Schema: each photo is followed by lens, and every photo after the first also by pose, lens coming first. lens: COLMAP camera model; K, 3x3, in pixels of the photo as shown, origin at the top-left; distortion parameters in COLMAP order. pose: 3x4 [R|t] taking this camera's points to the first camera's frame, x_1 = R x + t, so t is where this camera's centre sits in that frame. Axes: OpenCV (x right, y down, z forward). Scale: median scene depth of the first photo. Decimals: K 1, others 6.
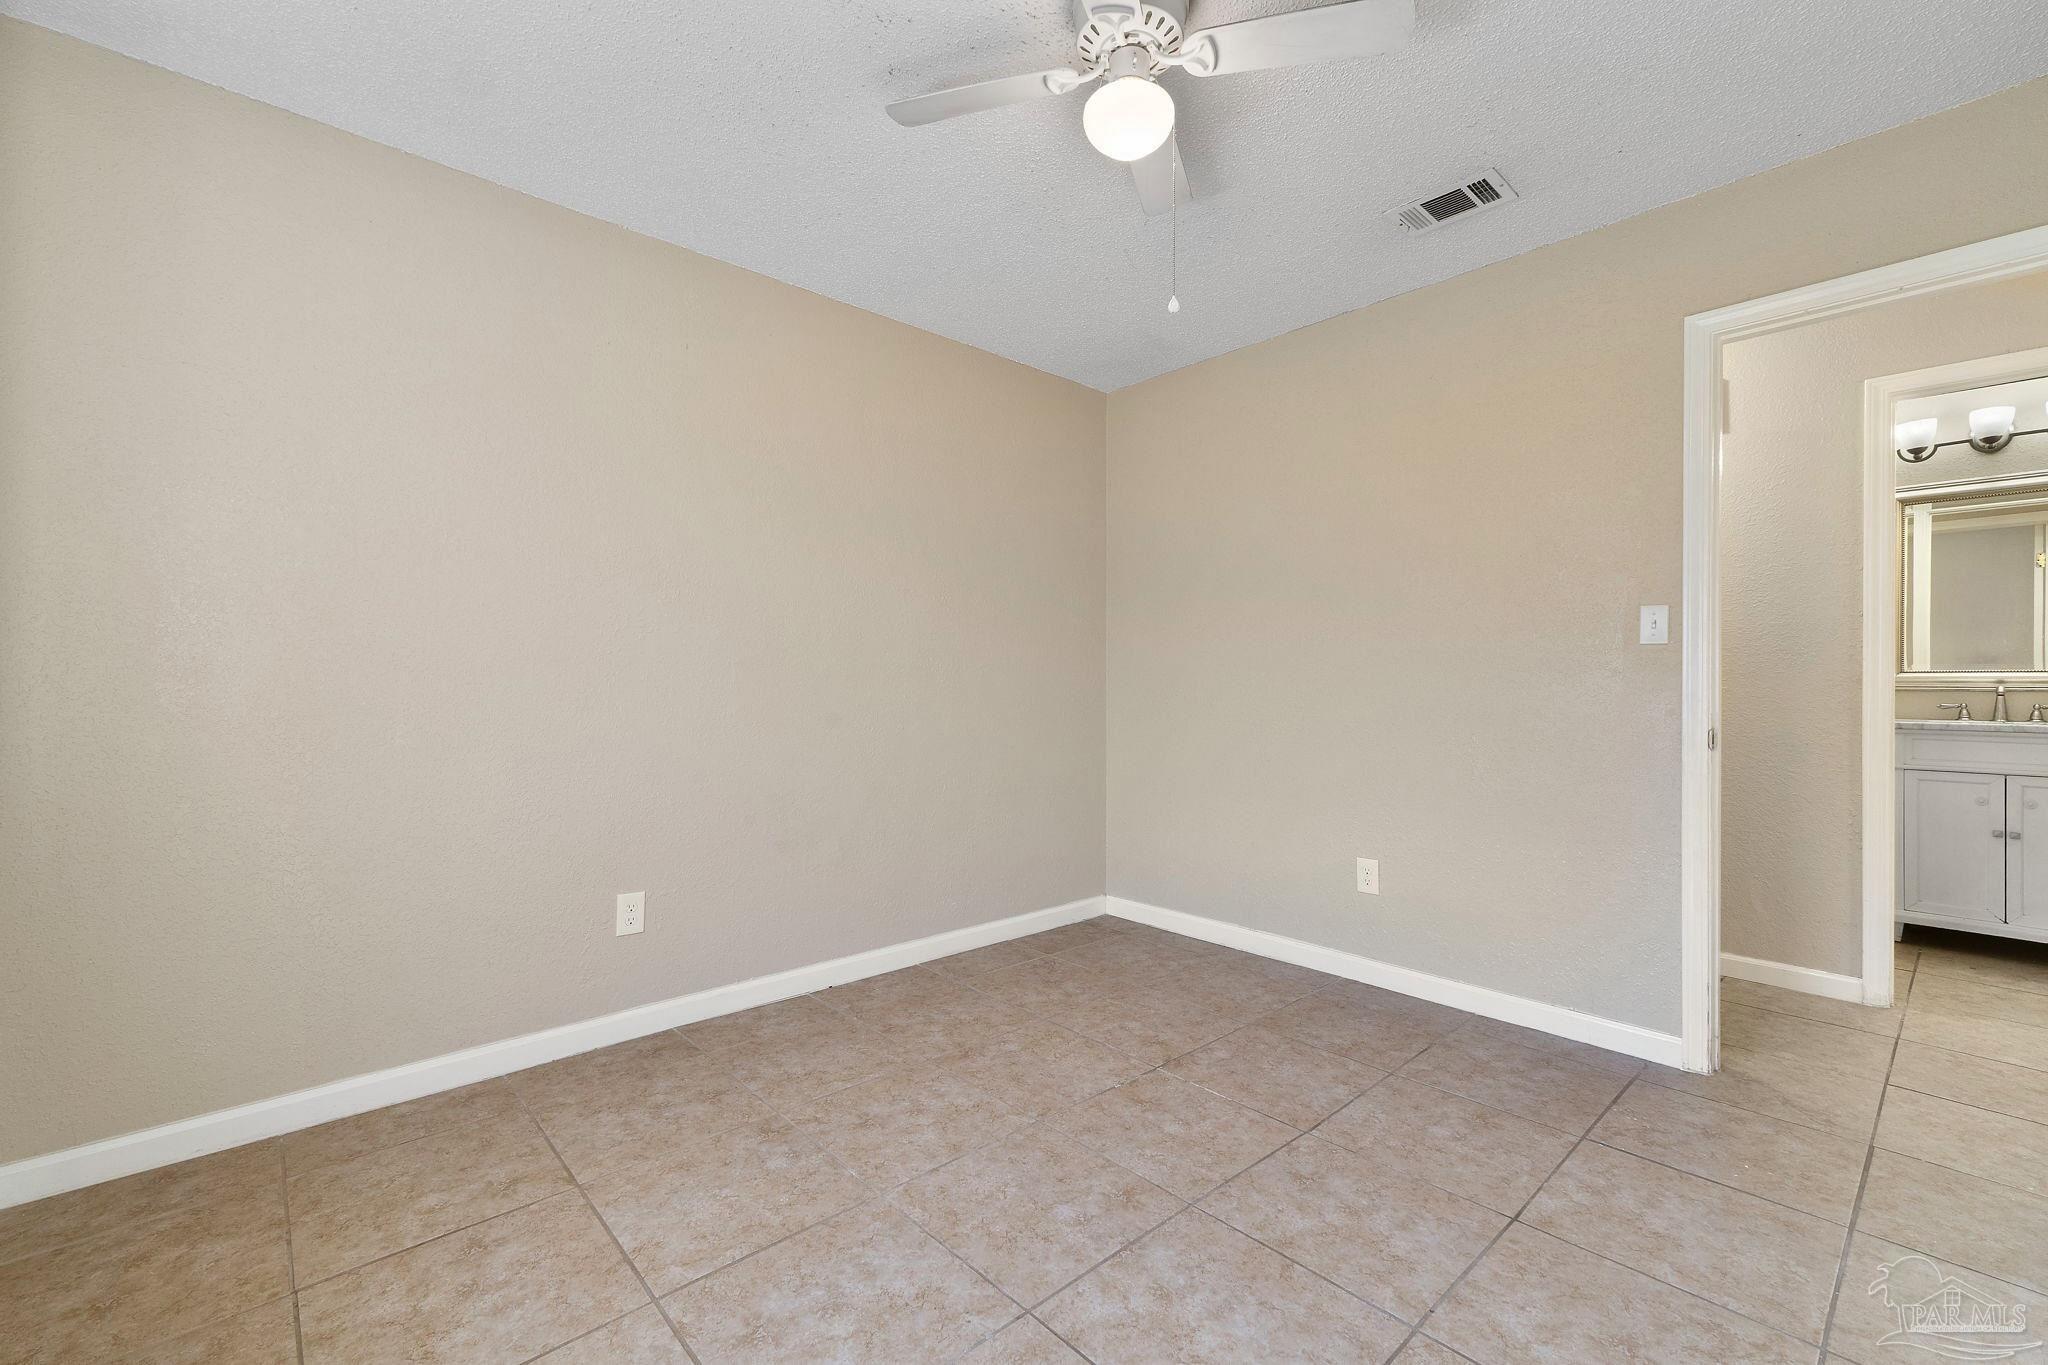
lens RADIAL K [[853.9, 0, 1025.1], [0, 853.9, 678.6], [0, 0, 1]] dist [0.004181, 0.000360]
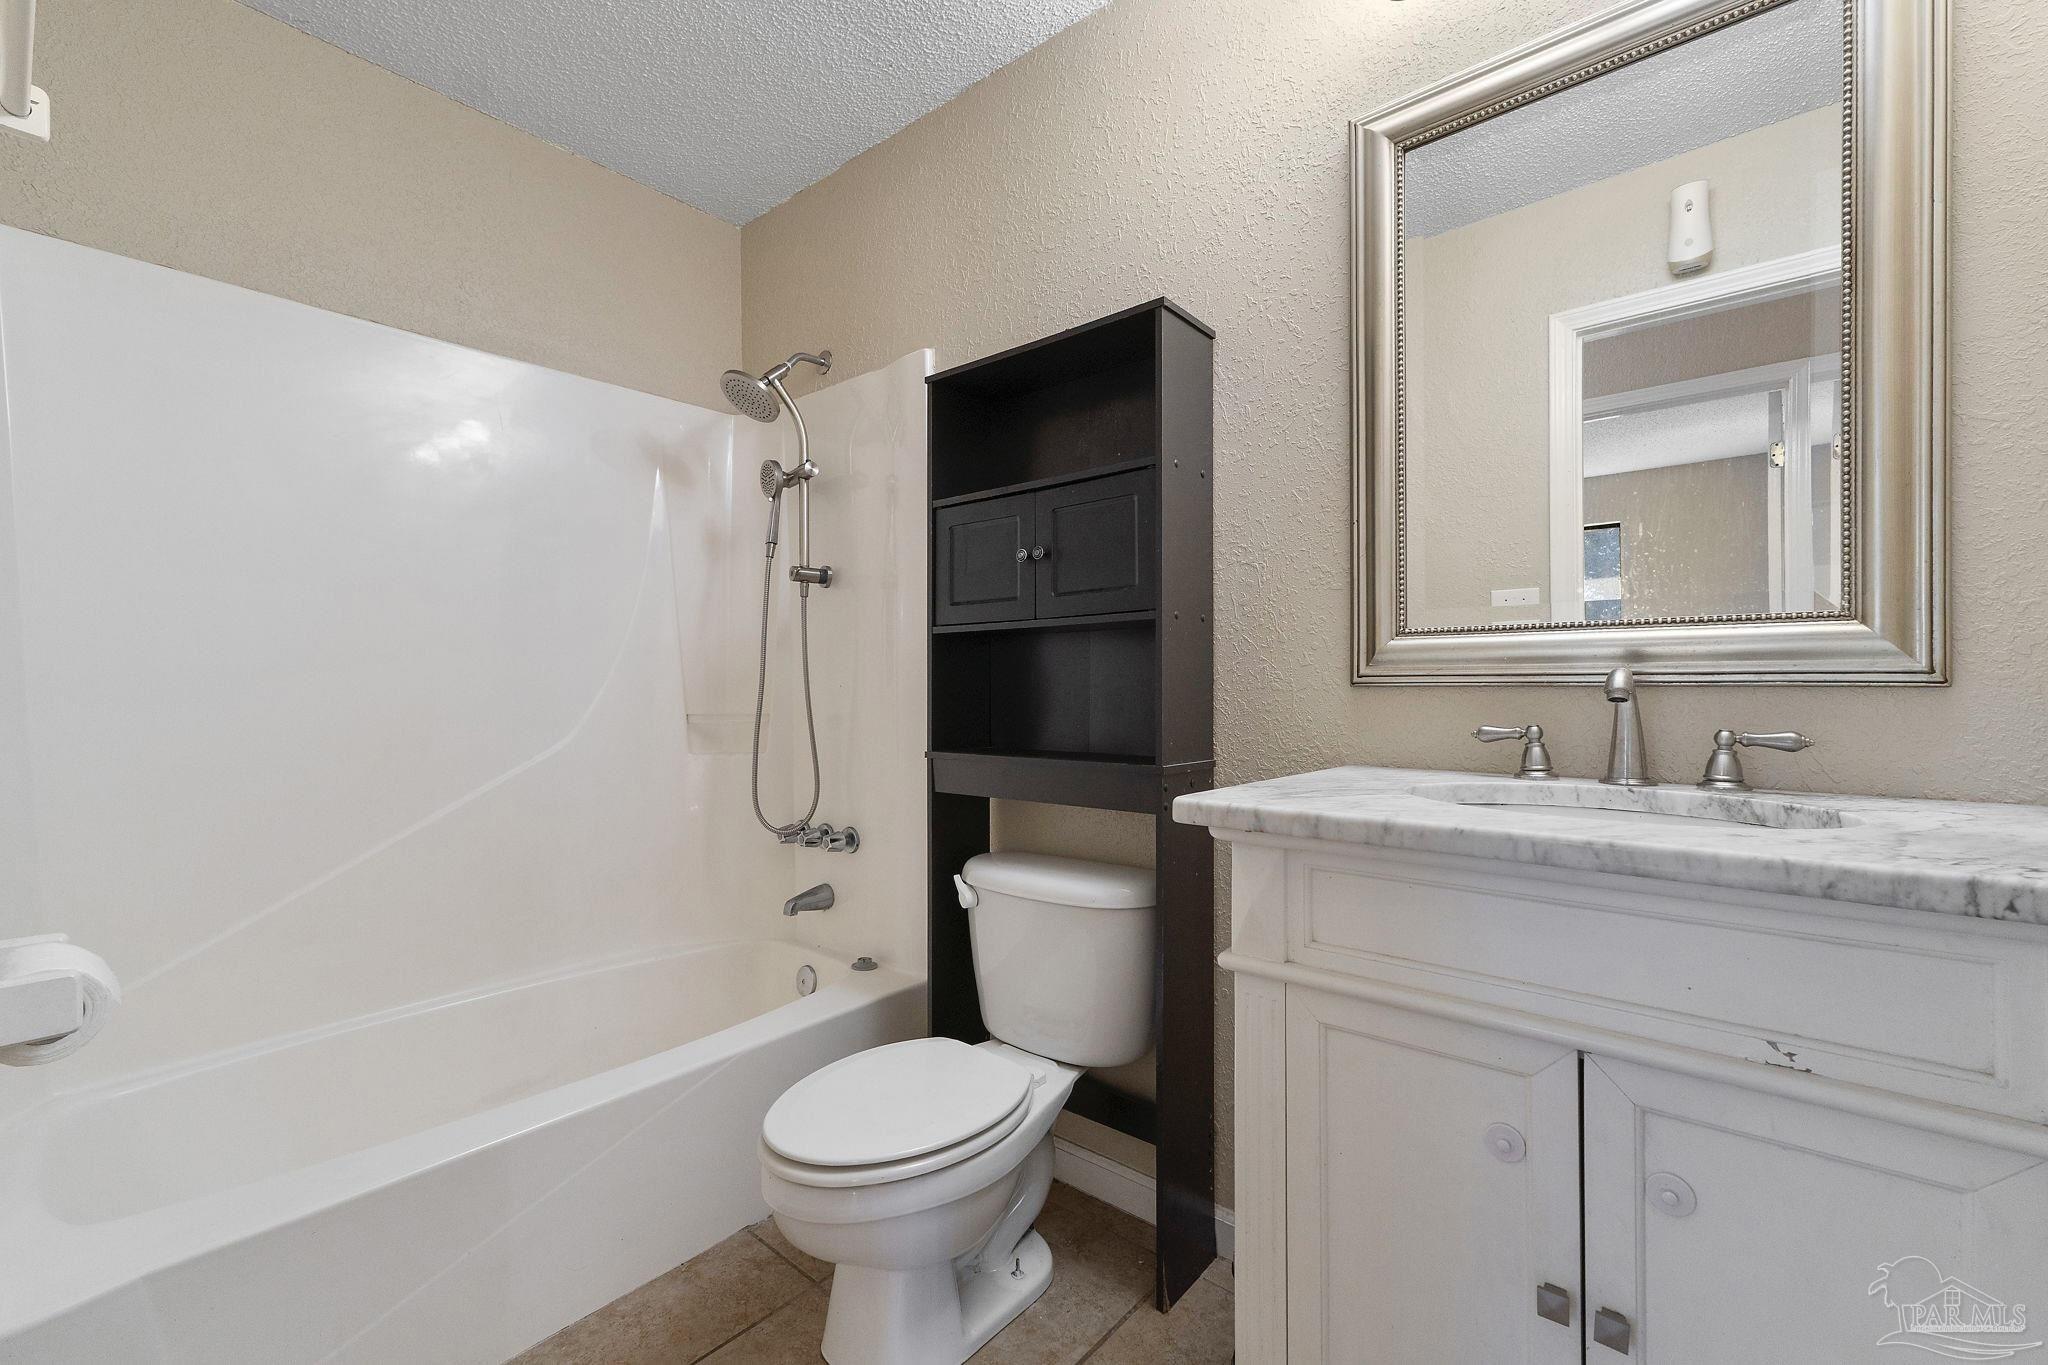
lens RADIAL K [[853.9, 0, 1025.1], [0, 853.9, 678.6], [0, 0, 1]] dist [0.004181, 0.000360]
pose [[0.991261, -0.005819, 0.131787, 0.894828], [0.005774, 0.999983, 0.000730, 0.010591], [-0.131789, 0.000037, 0.991278, 0.735523]]
